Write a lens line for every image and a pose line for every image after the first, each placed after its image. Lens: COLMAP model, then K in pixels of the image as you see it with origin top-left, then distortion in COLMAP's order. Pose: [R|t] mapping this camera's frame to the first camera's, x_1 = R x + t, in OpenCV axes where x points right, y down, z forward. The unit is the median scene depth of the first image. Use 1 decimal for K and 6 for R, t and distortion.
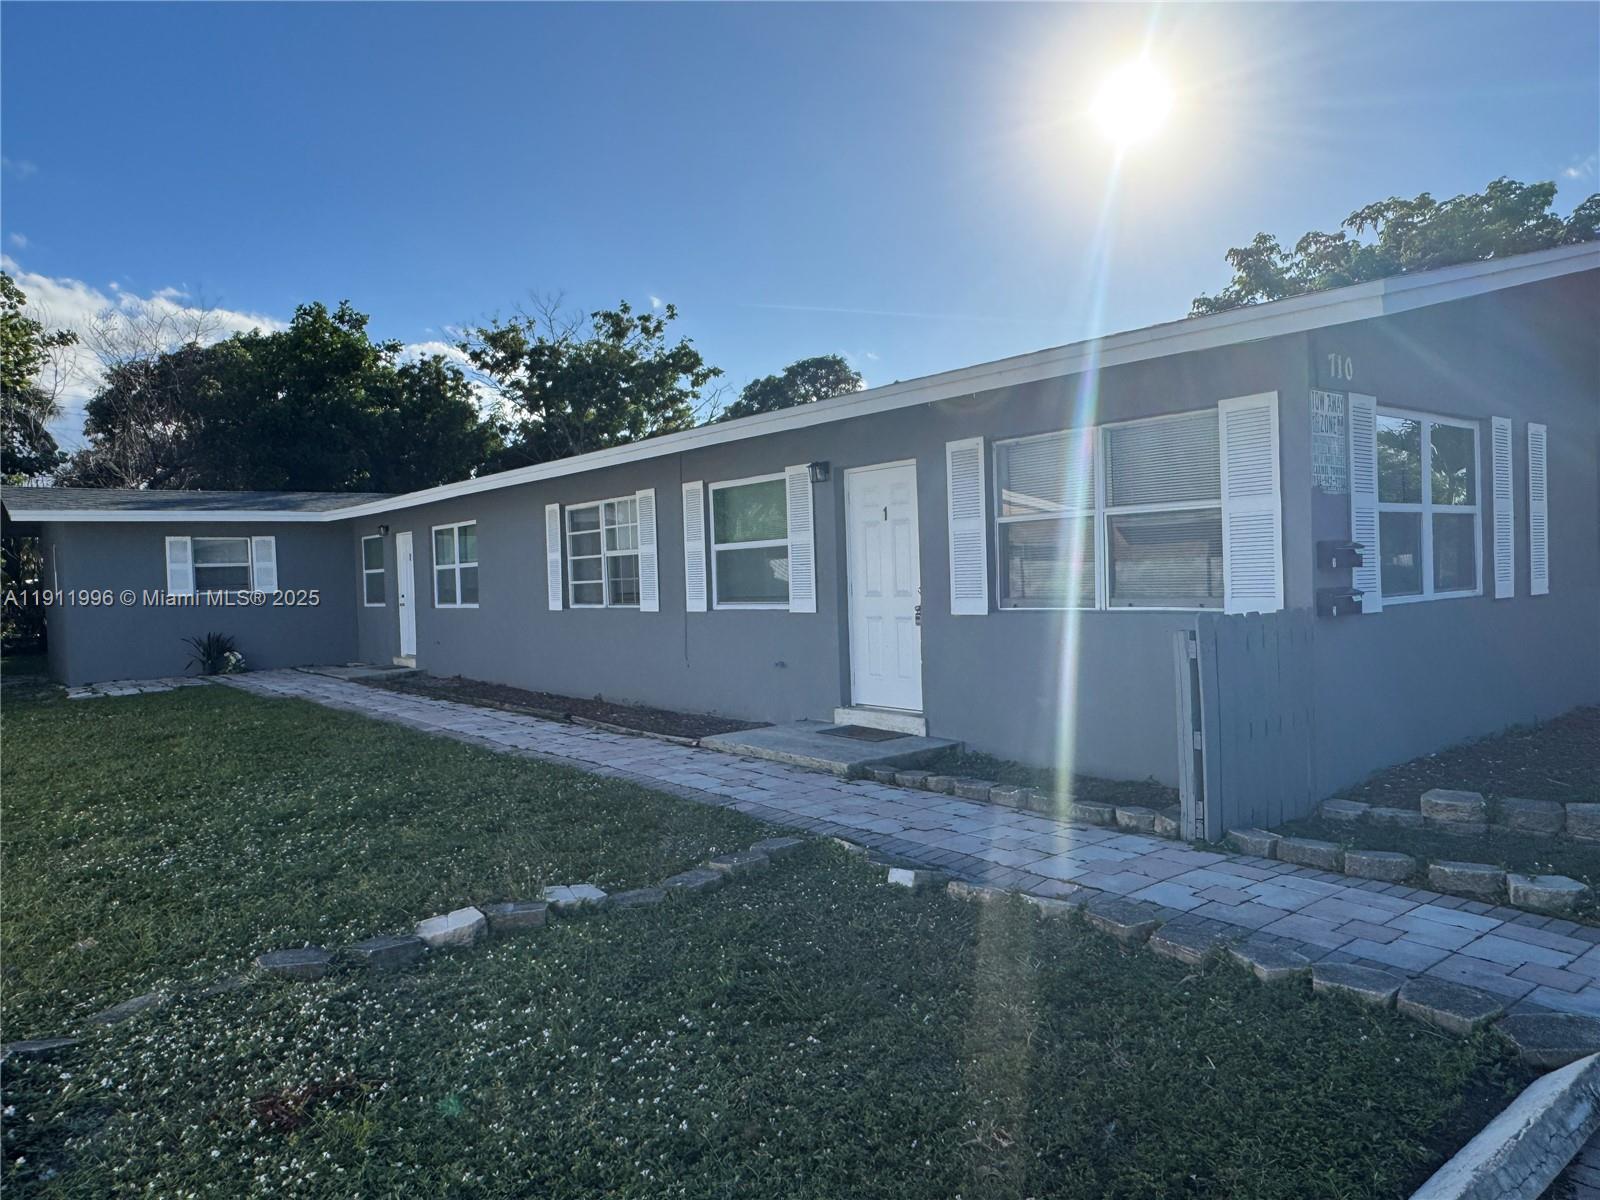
lens RADIAL K [[1096.6, 0, 789.5], [0, 1096.6, 590.4], [0, 0, 1]] dist [0.005722, -0.002083]
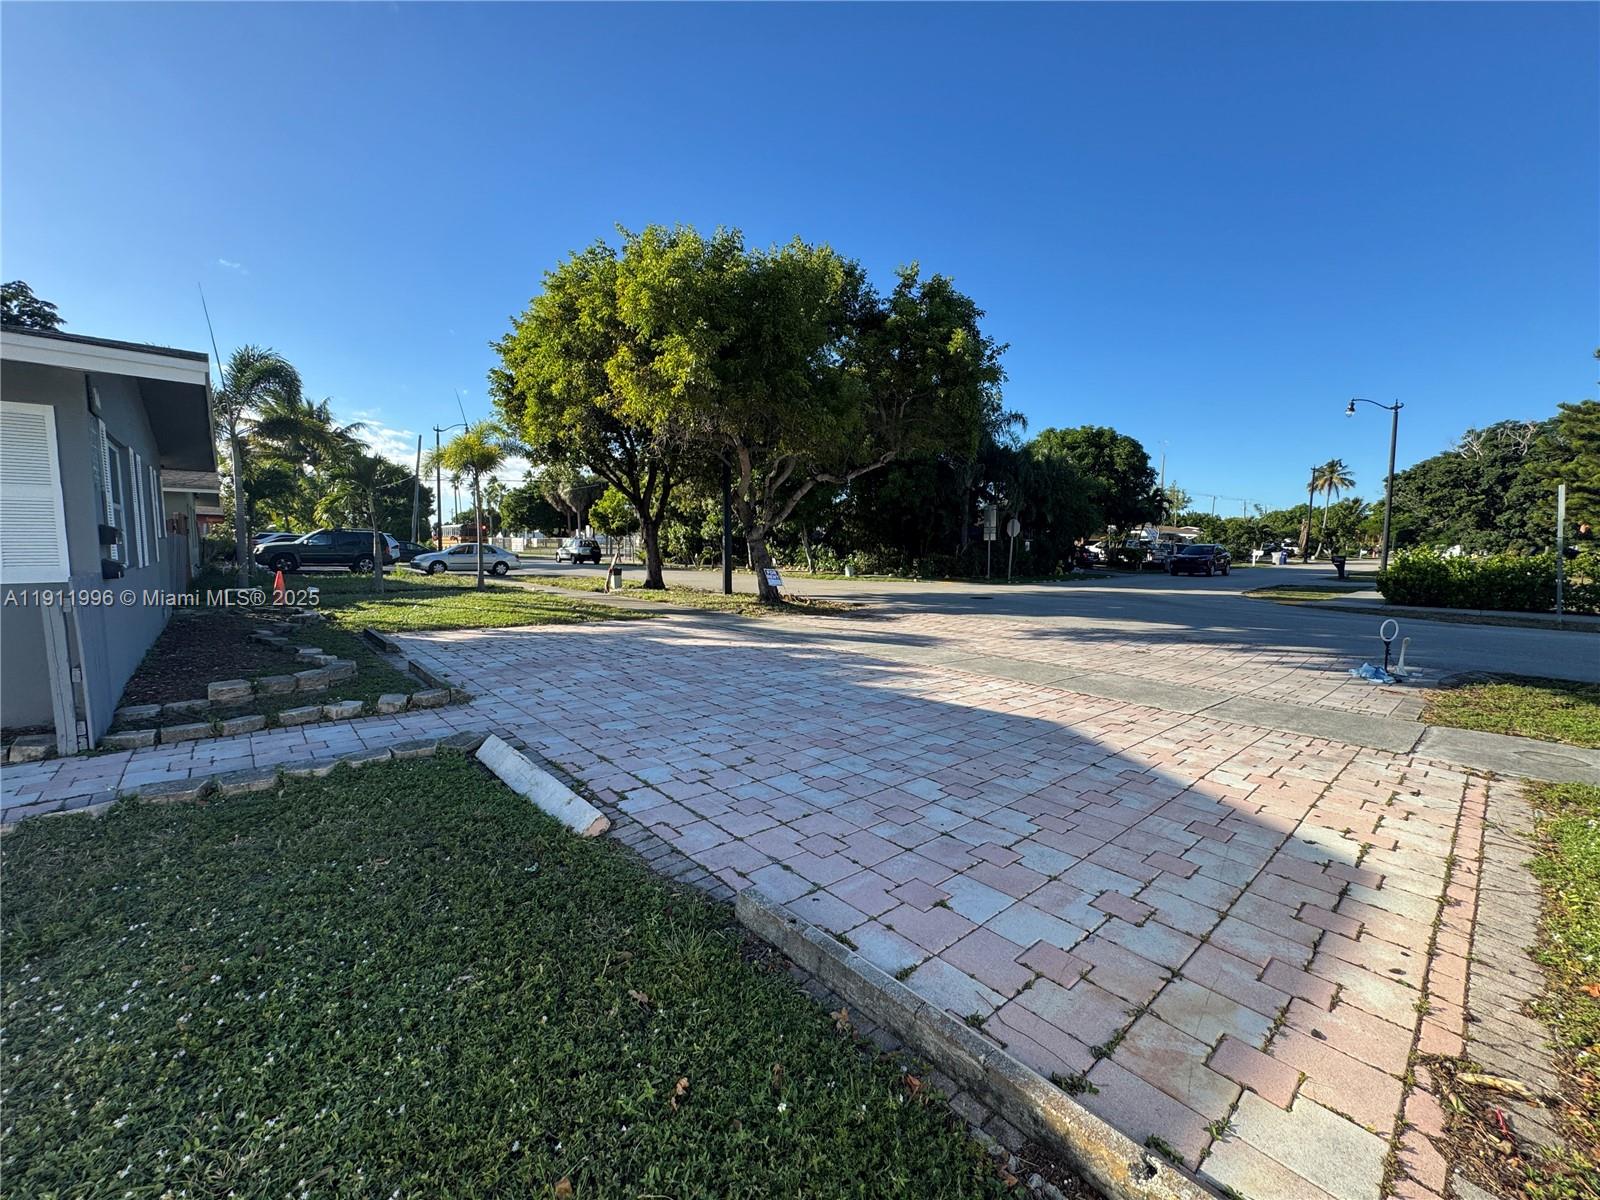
lens RADIAL K [[642.1, 0, 802.2], [0, 642.1, 605.0], [0, 0, 1]] dist [-0.000648, -0.000335]
pose [[-0.069638, -0.061036, 0.995703, -0.429116], [0.008317, 0.998056, 0.061762, 0.014469], [-0.997538, 0.012583, -0.068995, 0.198506]]
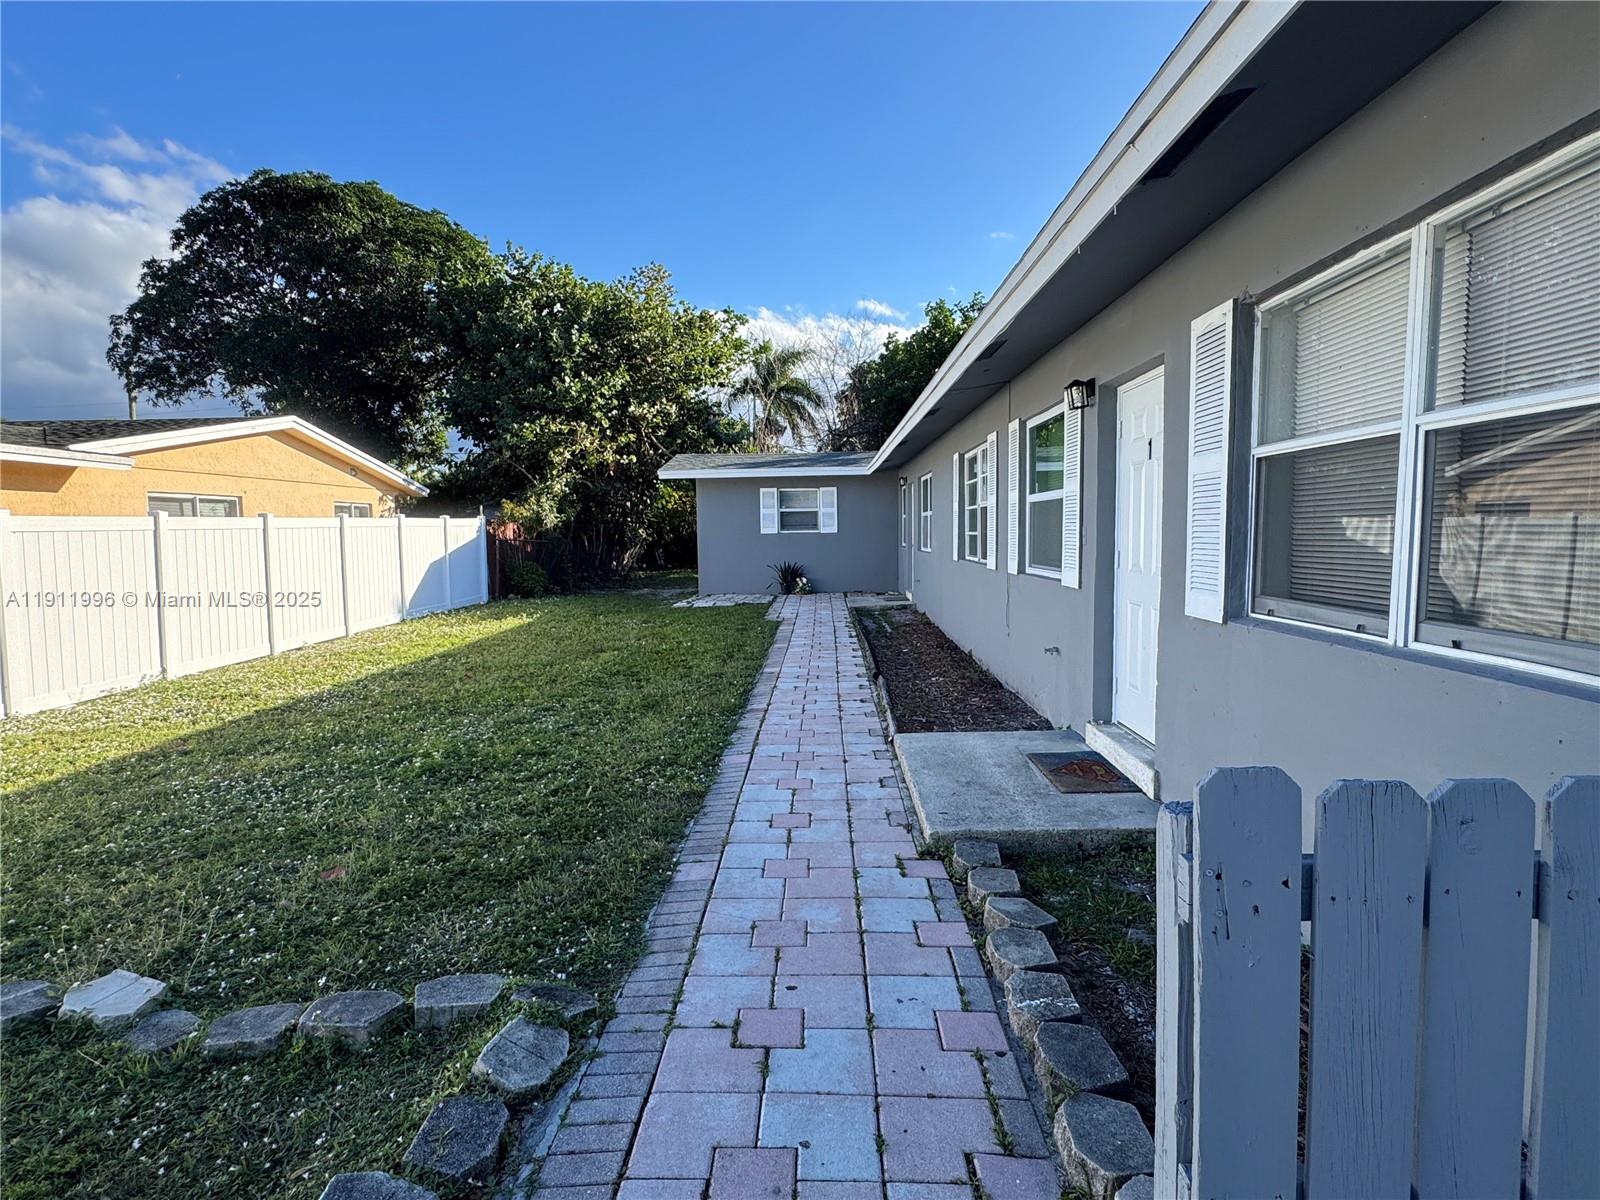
lens RADIAL K [[844.7, 0, 796.7], [0, 844.7, 589.1], [0, 0, 1]] dist [0.001188, 0.000614]
pose [[0.762106, 0.068658, -0.643802, 0.422777], [-0.020894, 0.996452, 0.081532, -0.037245], [0.647115, -0.048684, 0.760836, 0.773495]]
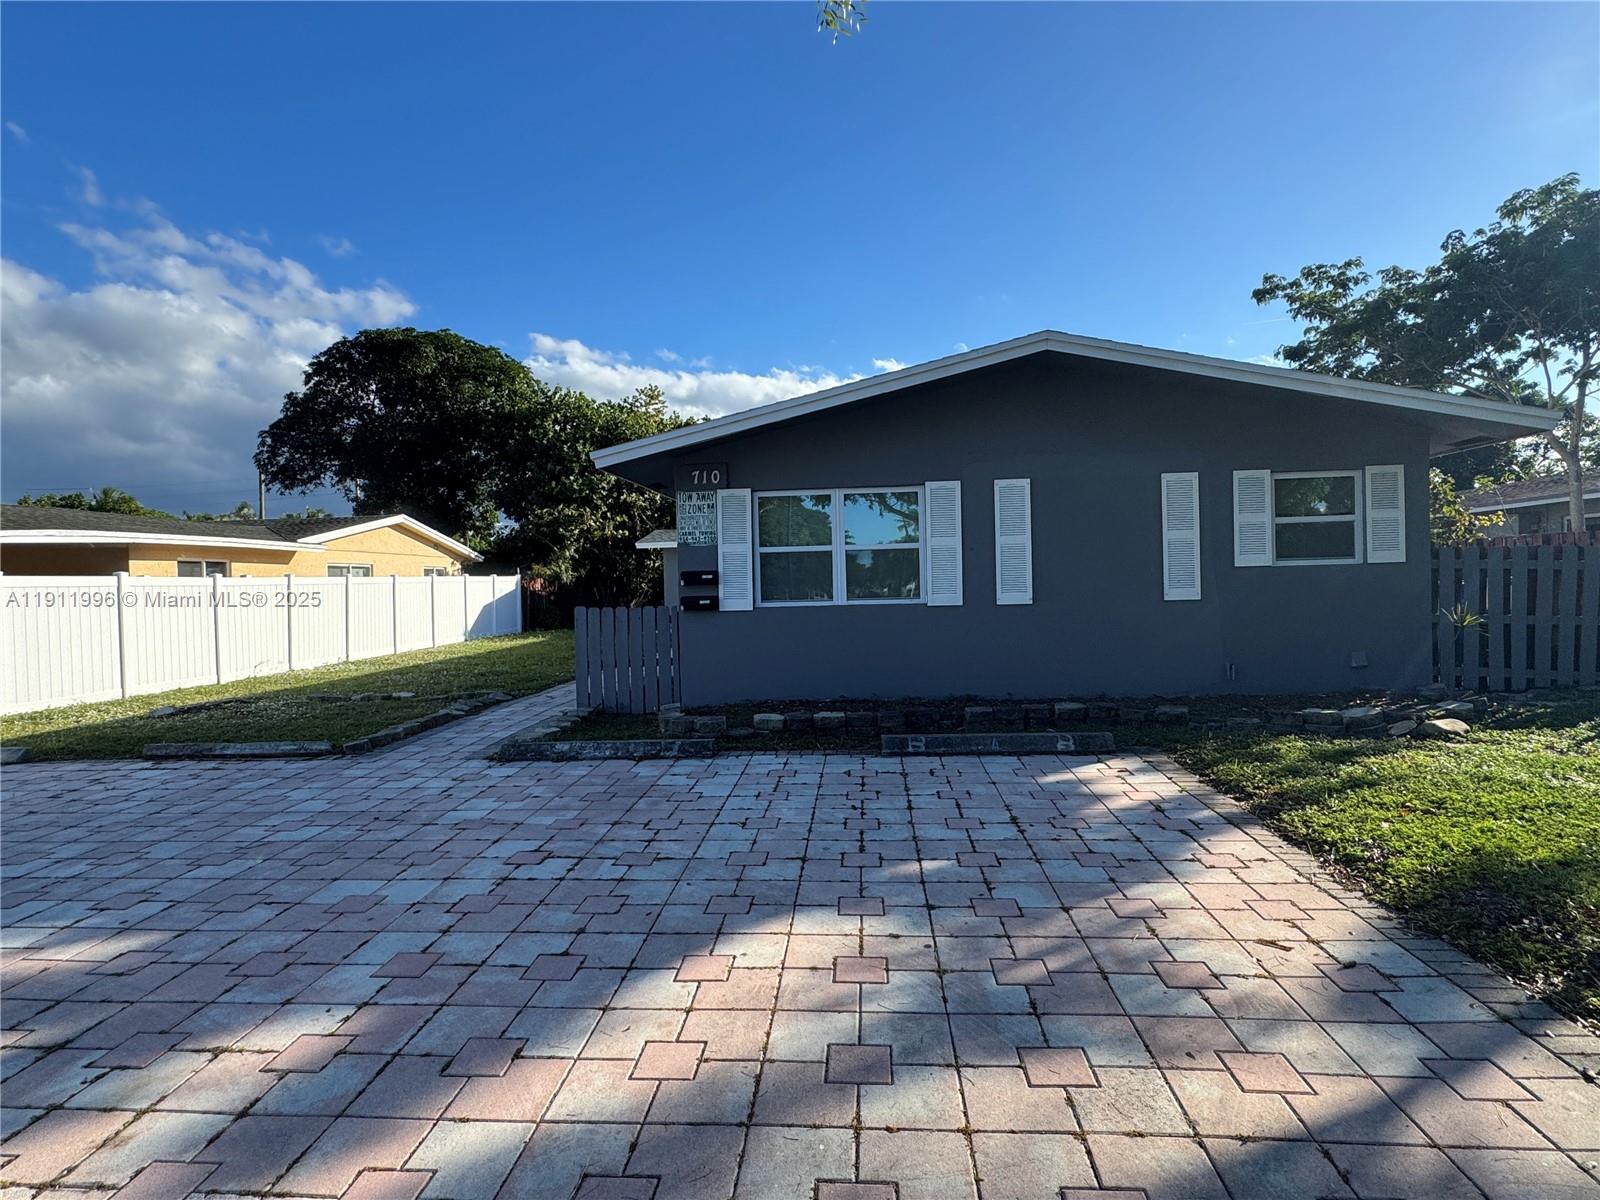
lens RADIAL K [[844.7, 0, 798.2], [0, 844.7, 602.2], [0, 0, 1]] dist [0.001188, 0.000614]
pose [[0.726315, 0.030387, -0.686690, 1.846179], [-0.009802, 0.999379, 0.033856, -0.048540], [0.687292, -0.017860, 0.726162, 0.081364]]
